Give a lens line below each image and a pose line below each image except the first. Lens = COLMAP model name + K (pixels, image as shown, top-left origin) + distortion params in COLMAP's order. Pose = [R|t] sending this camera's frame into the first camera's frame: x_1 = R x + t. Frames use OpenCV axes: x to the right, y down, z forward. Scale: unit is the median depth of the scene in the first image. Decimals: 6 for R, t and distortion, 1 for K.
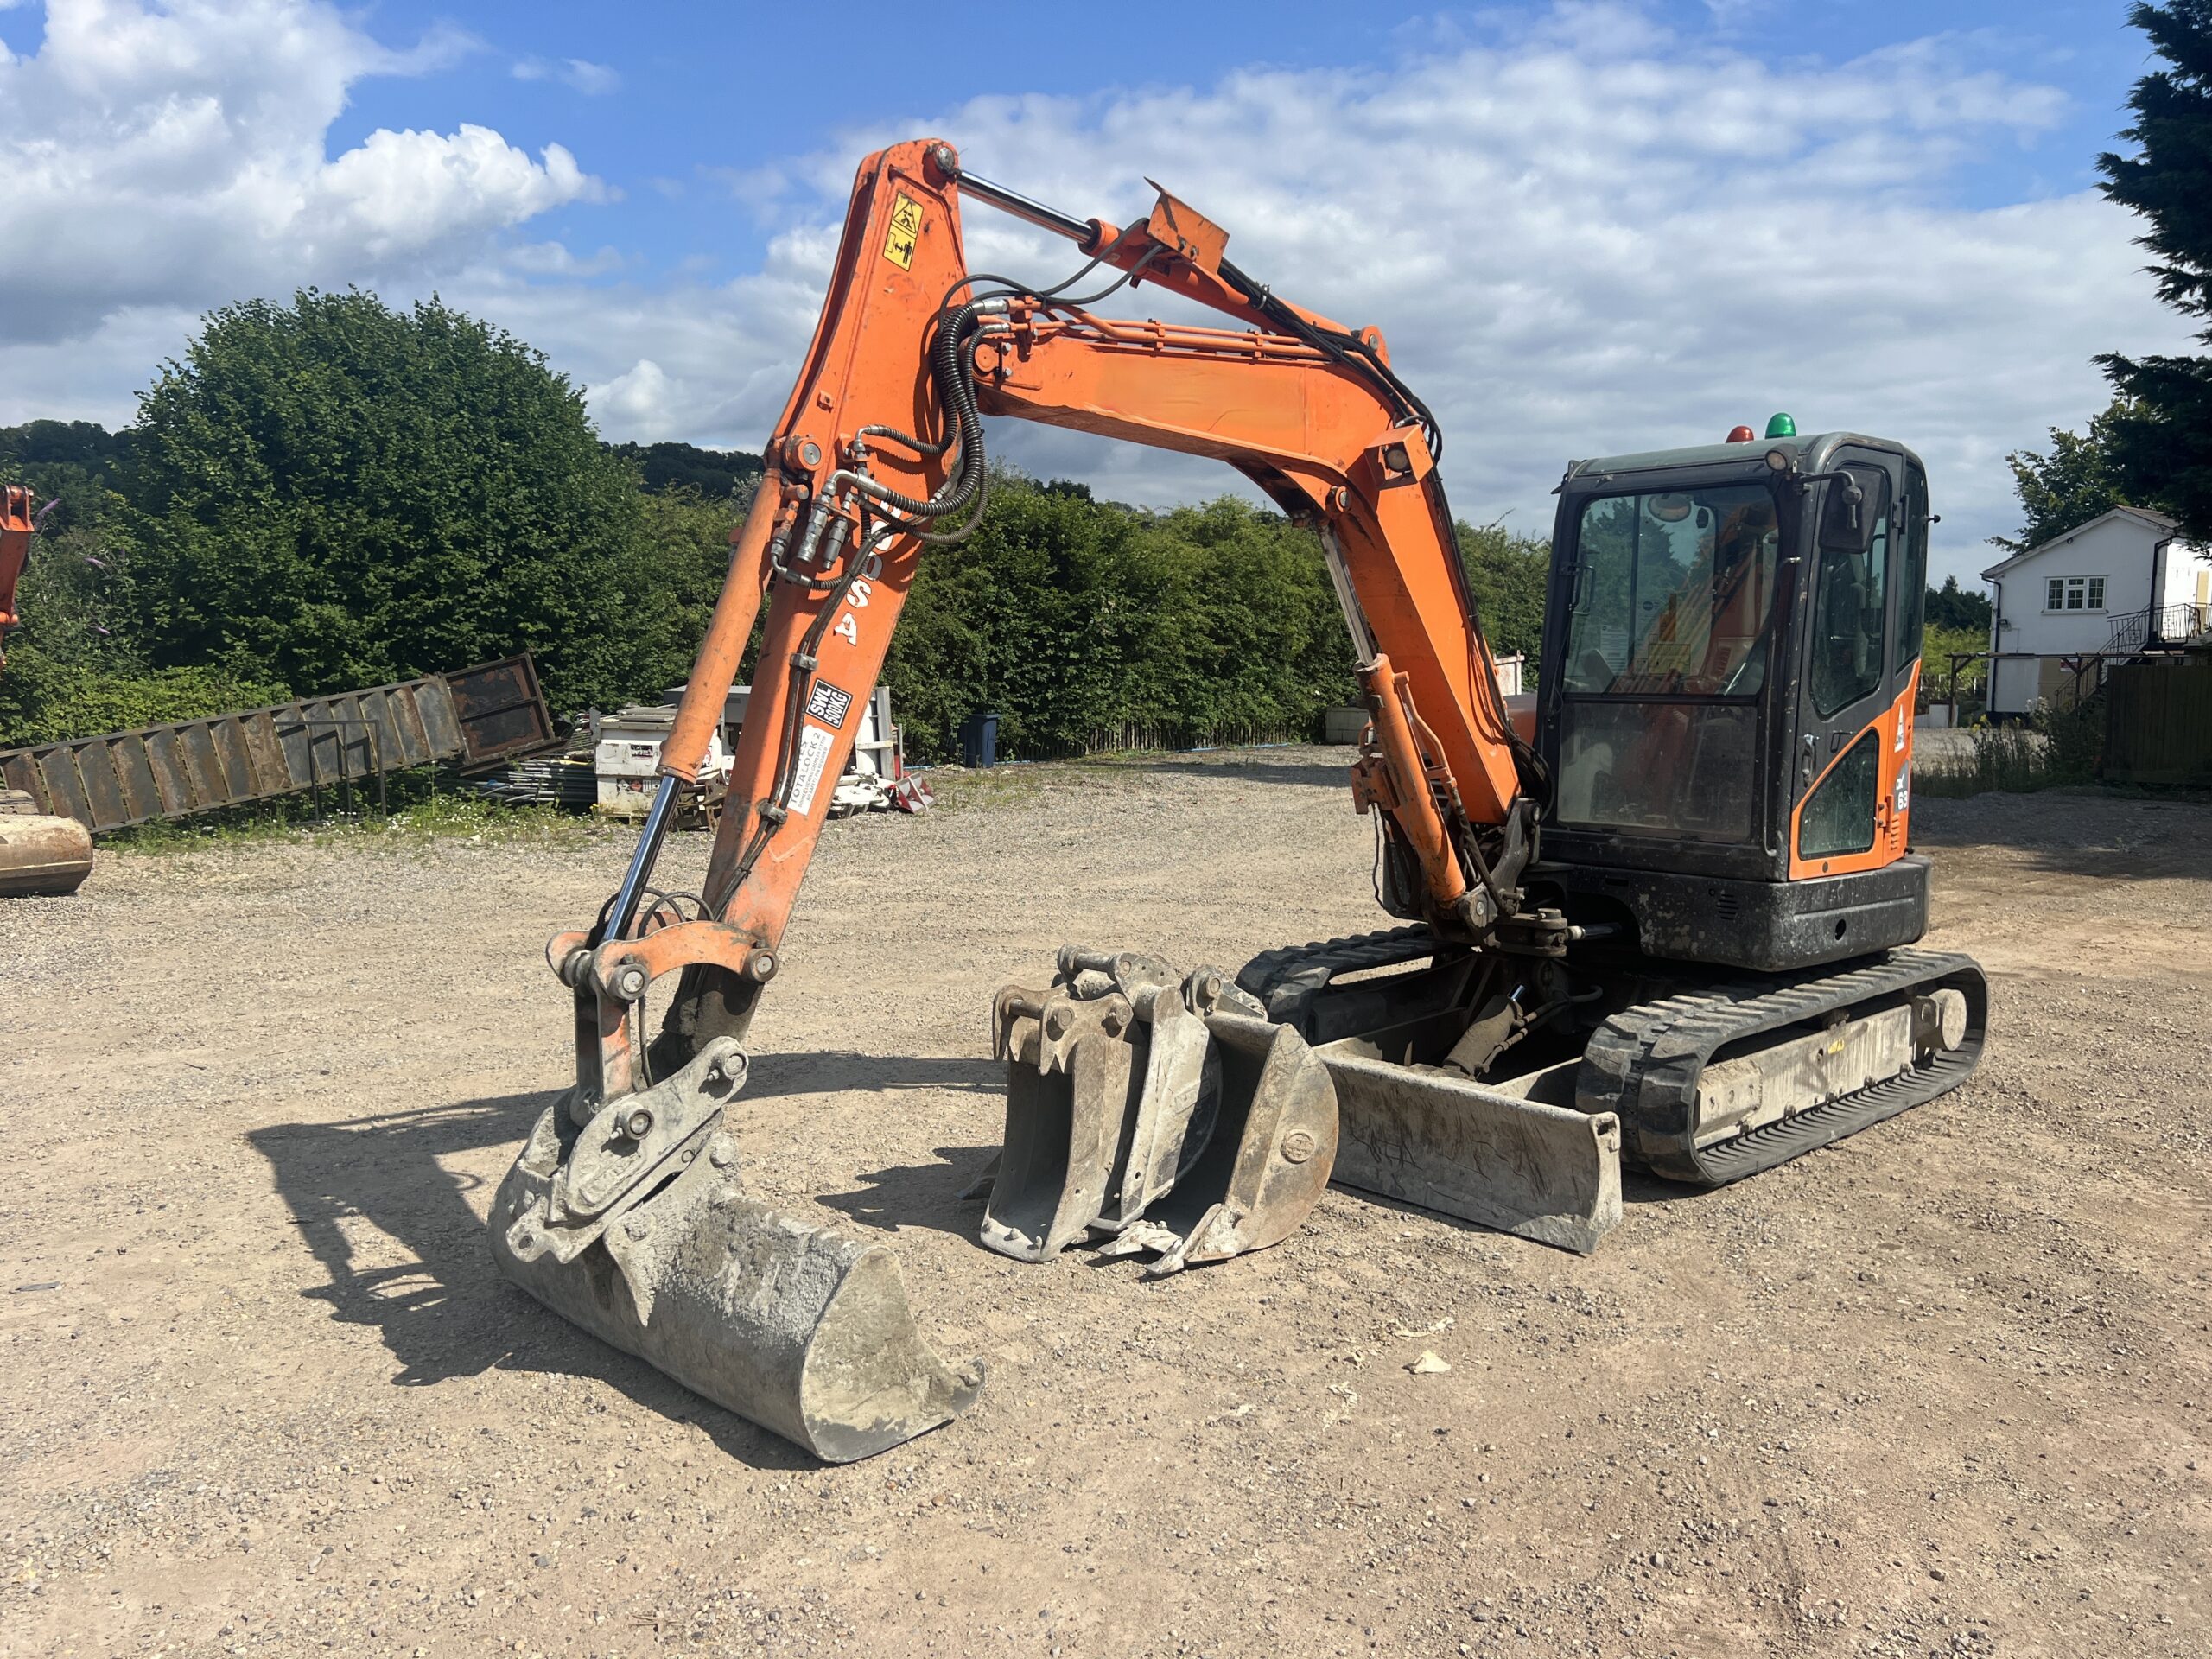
lens RADIAL K [[1684.6, 0, 1106.0], [0, 1684.6, 829.5], [0, 0, 1]] dist [0.071984, -0.093719]
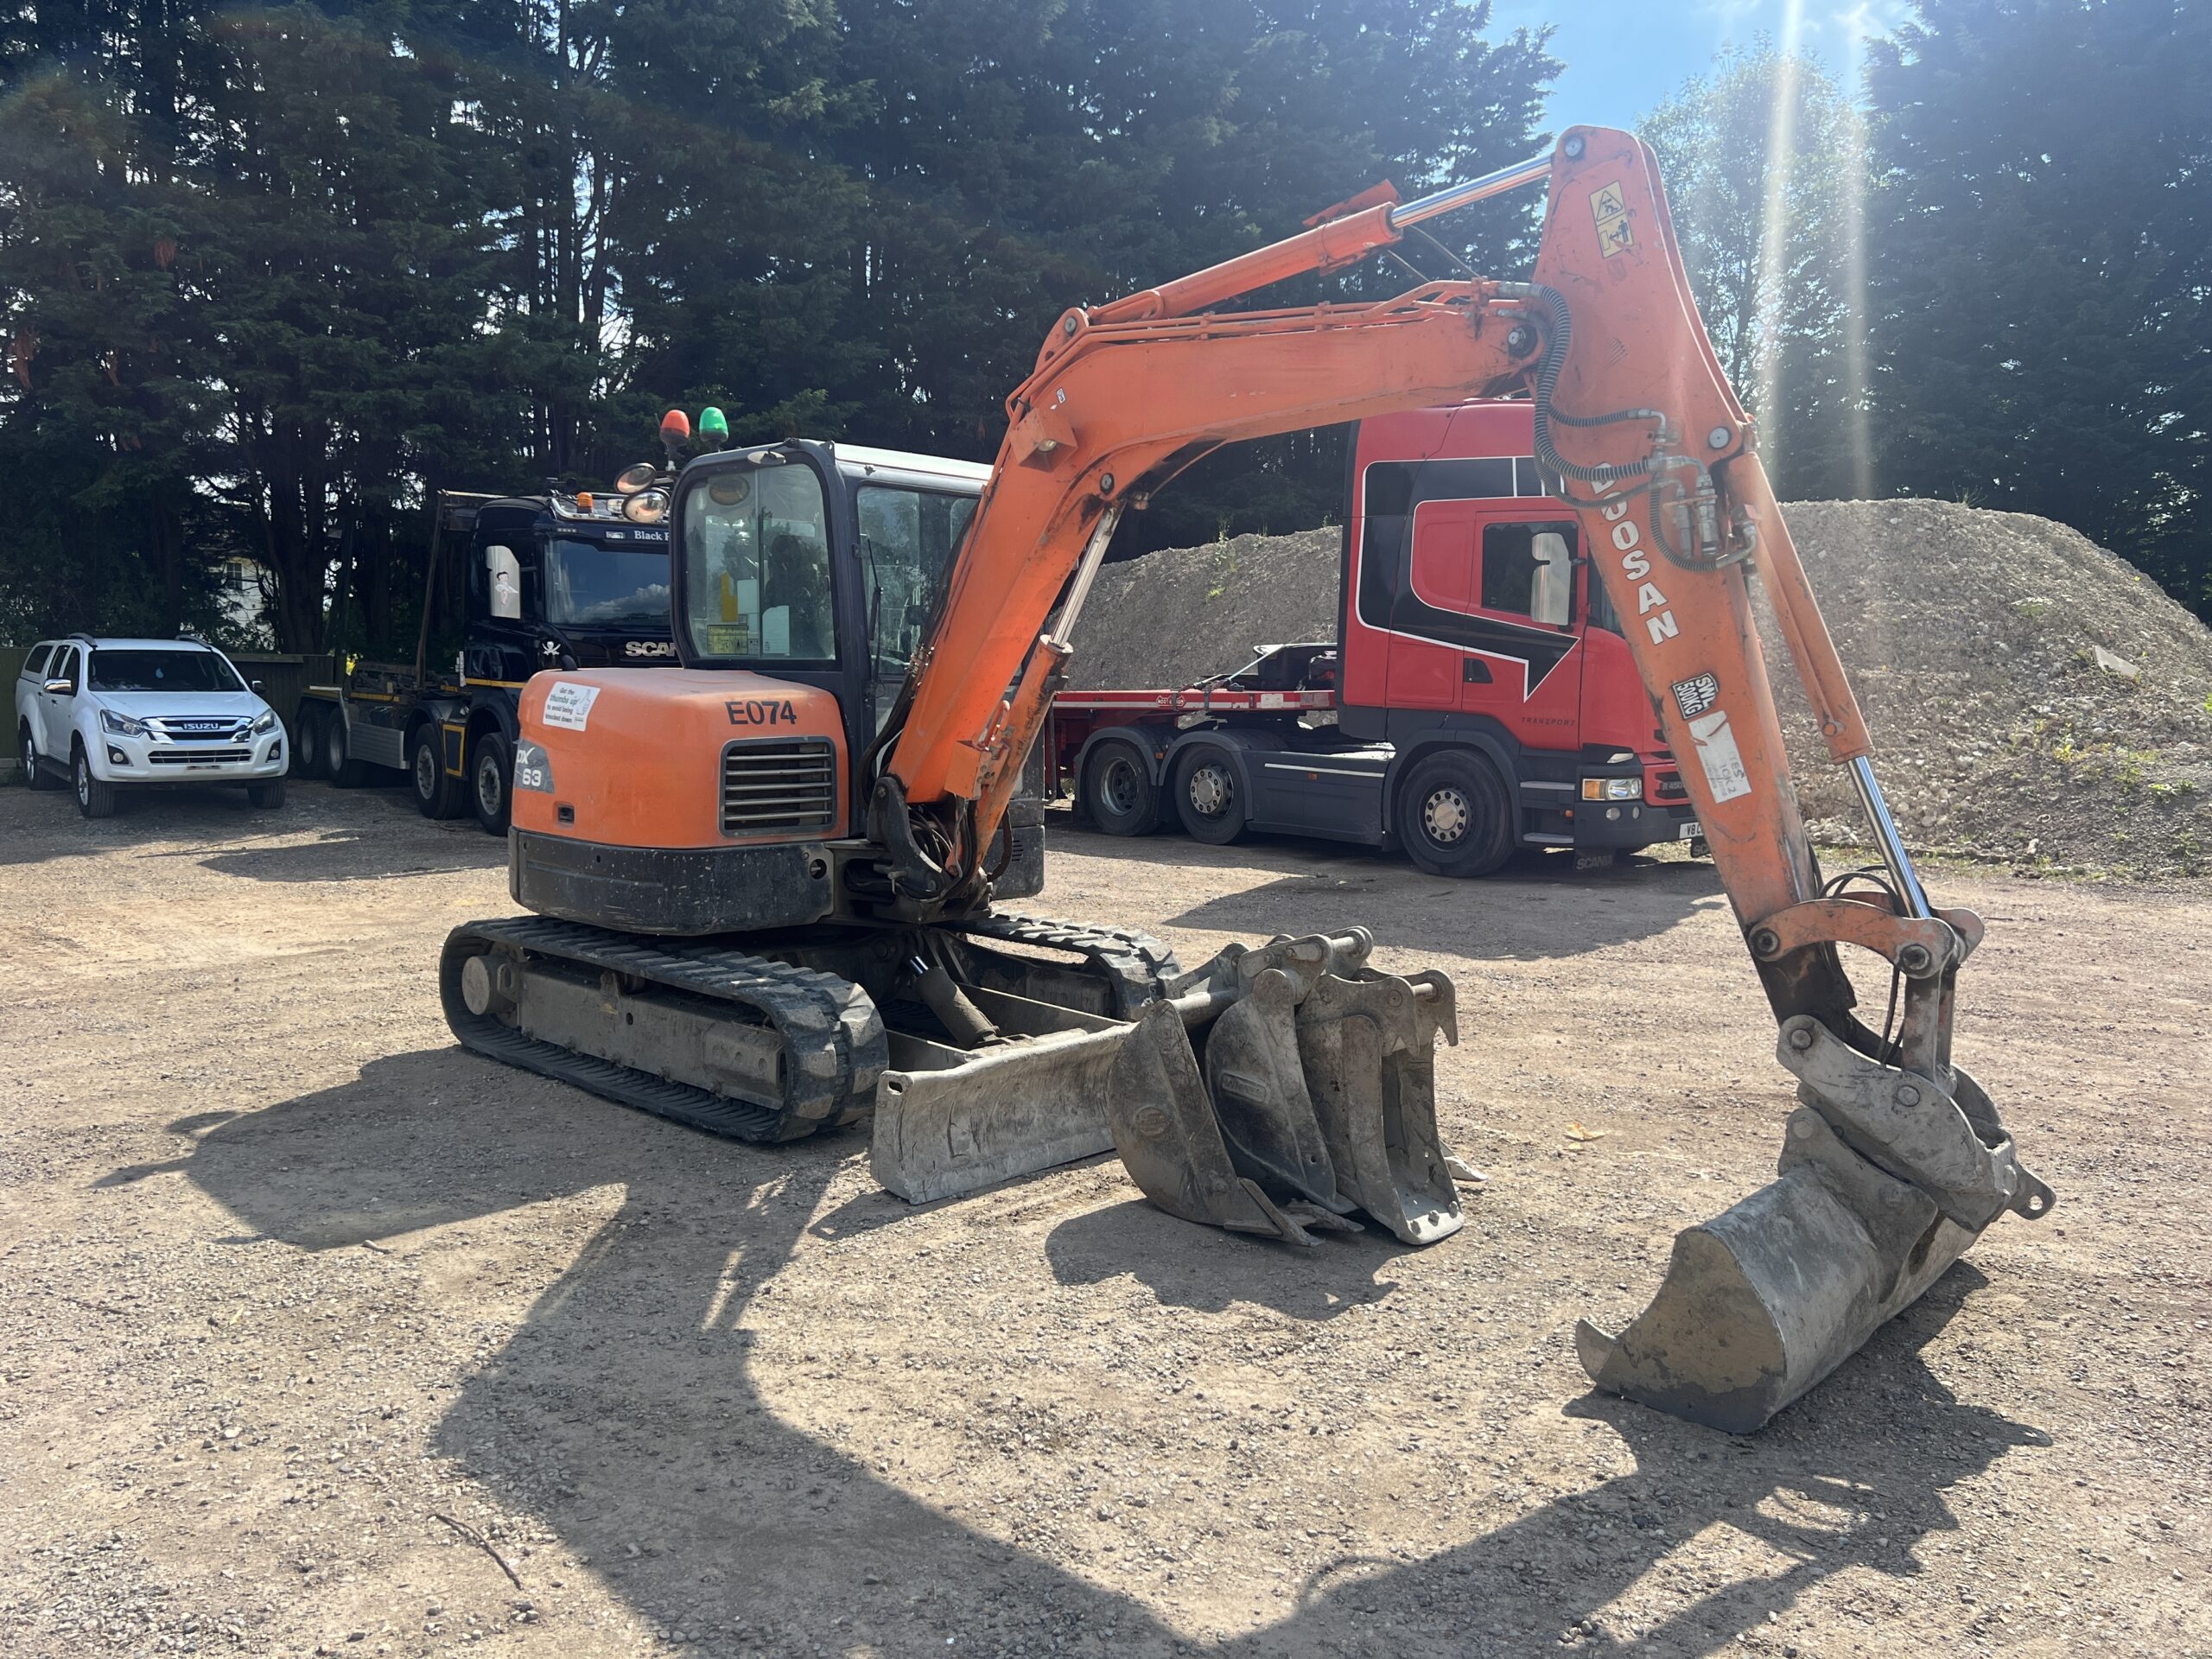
lens RADIAL K [[1657.9, 0, 1110.1], [0, 1657.9, 791.6], [0, 0, 1]] dist [0.041141, -0.052522]
pose [[-0.062030, -0.073579, 0.995358, -0.864907], [0.087717, 0.993018, 0.078872, -0.088286], [-0.994212, 0.092202, -0.055143, 1.058200]]
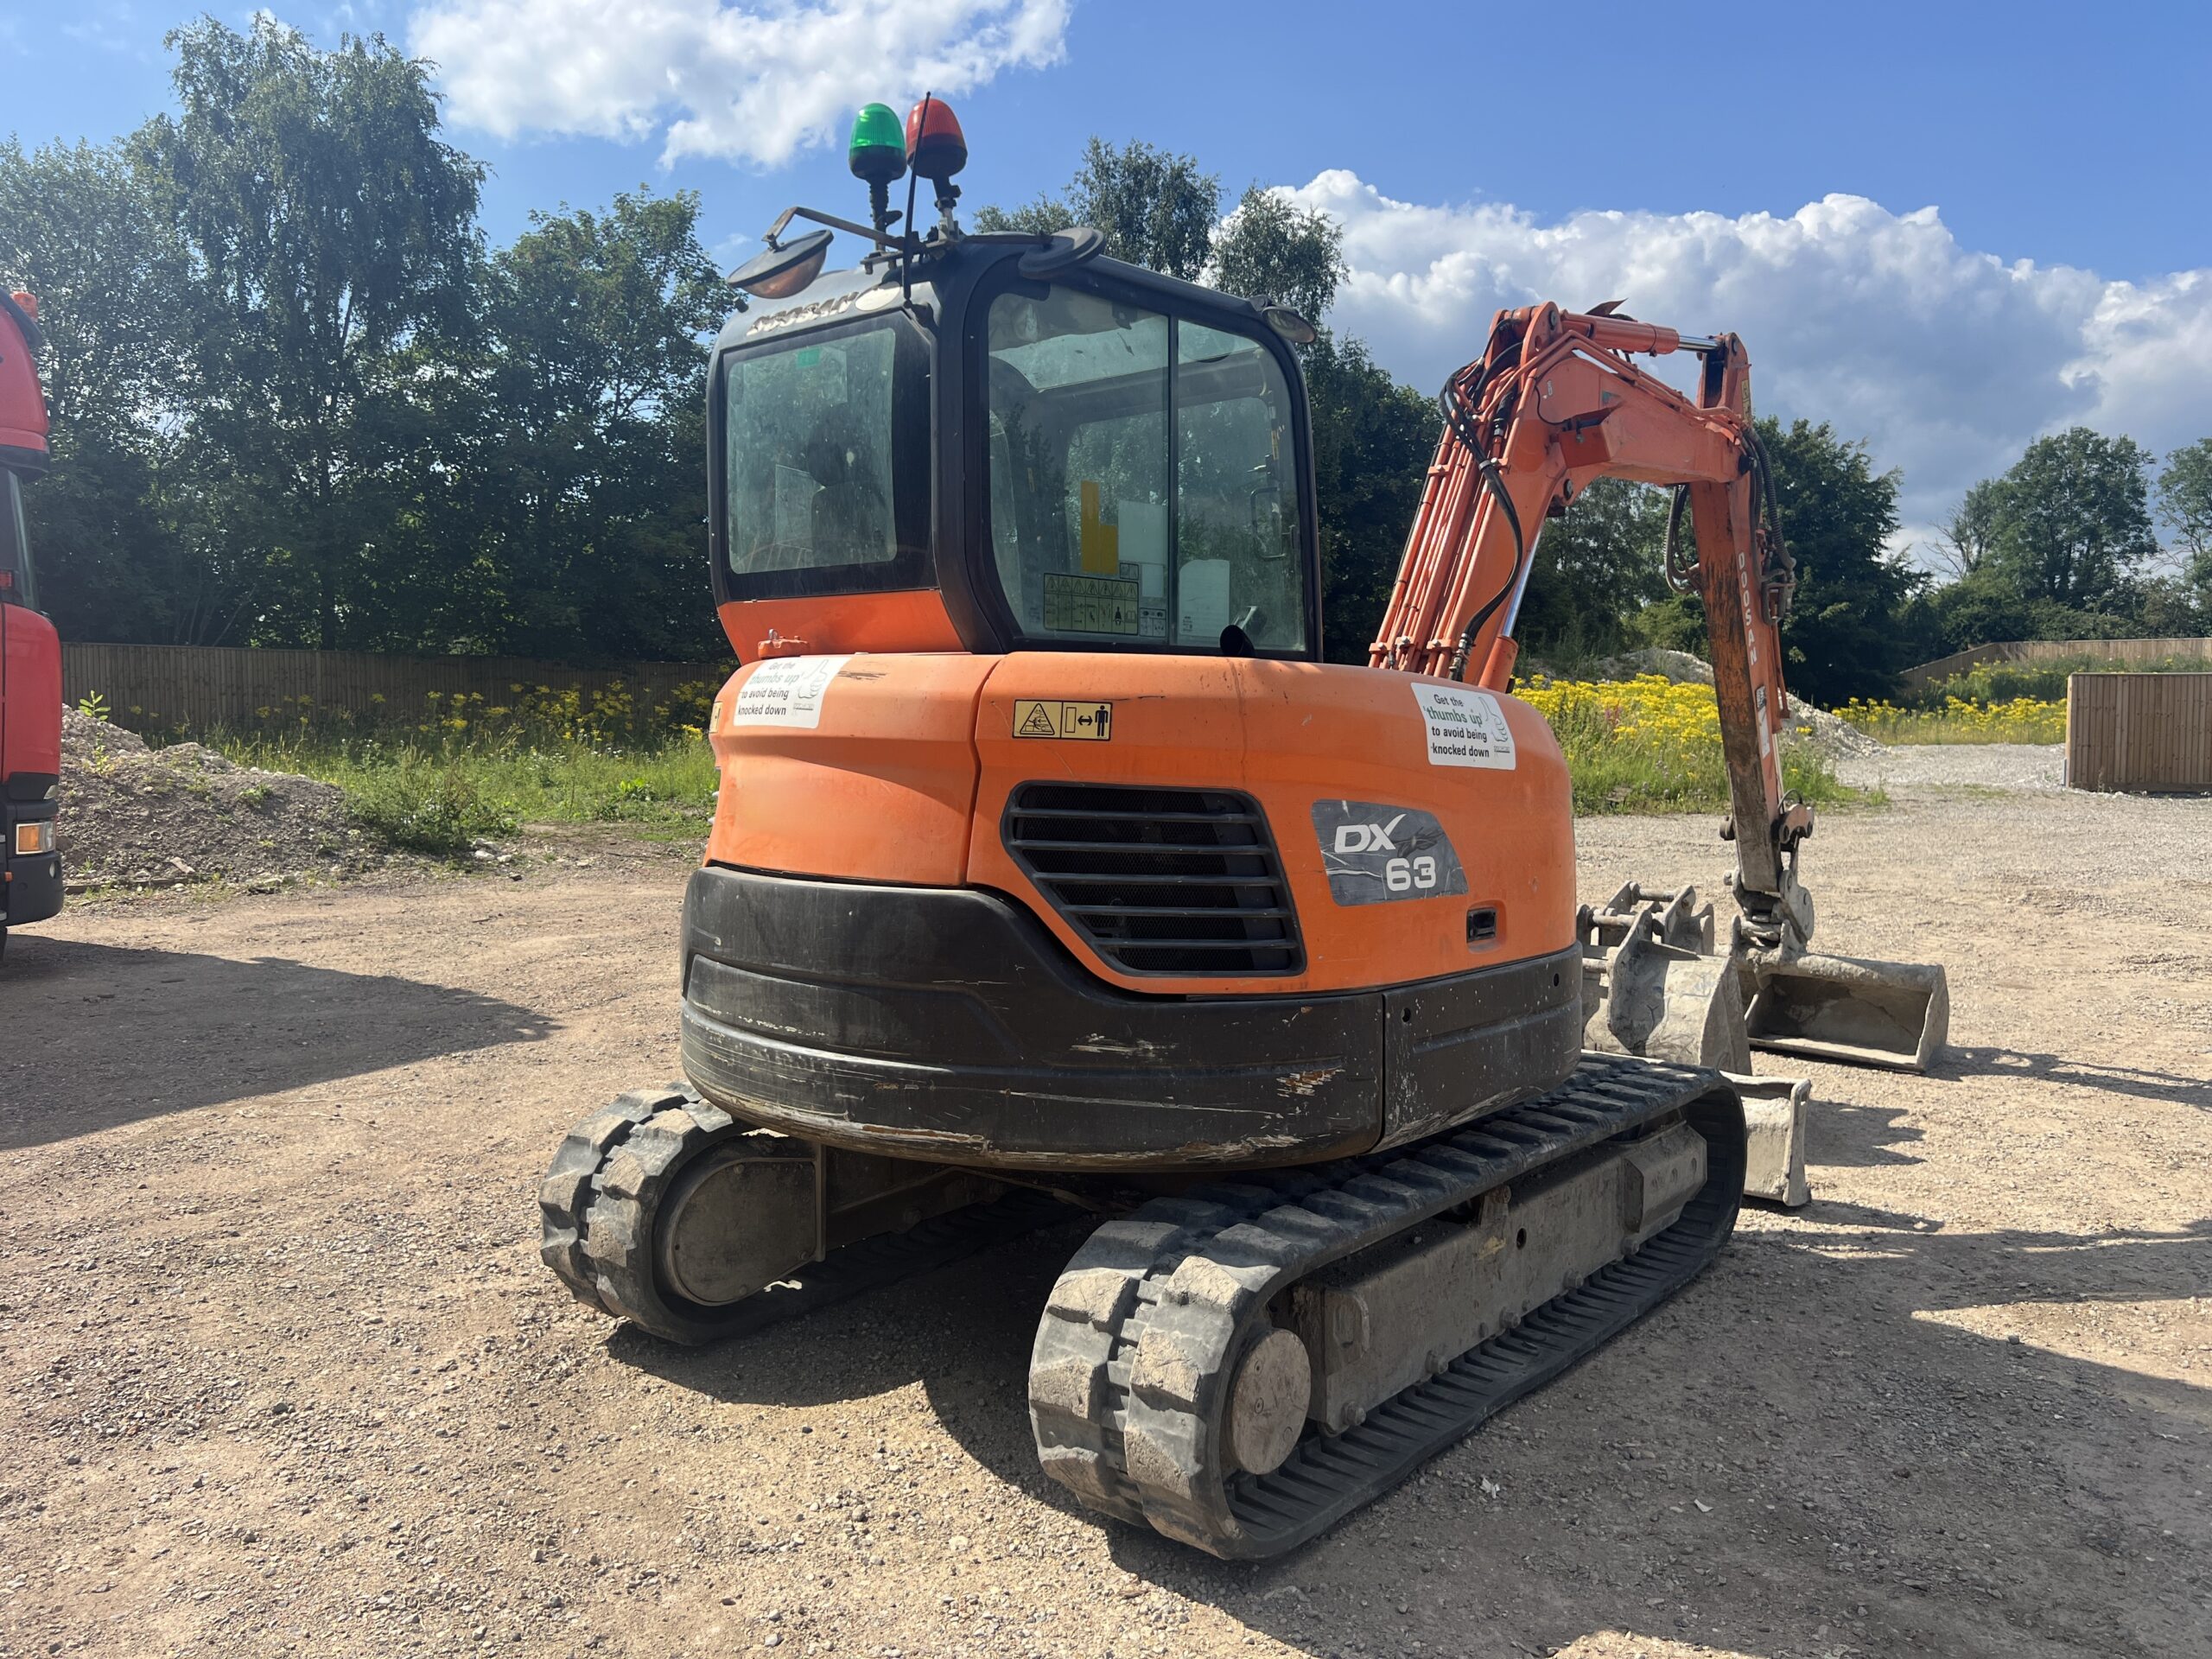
lens RADIAL K [[1657.9, 0, 1110.1], [0, 1657.9, 791.6], [0, 0, 1]] dist [0.041141, -0.052522]
pose [[-0.993366, -0.001108, -0.114992, 0.492354], [-0.018053, 0.989058, 0.146418, -0.152372], [0.113571, 0.147523, -0.982516, 1.945843]]
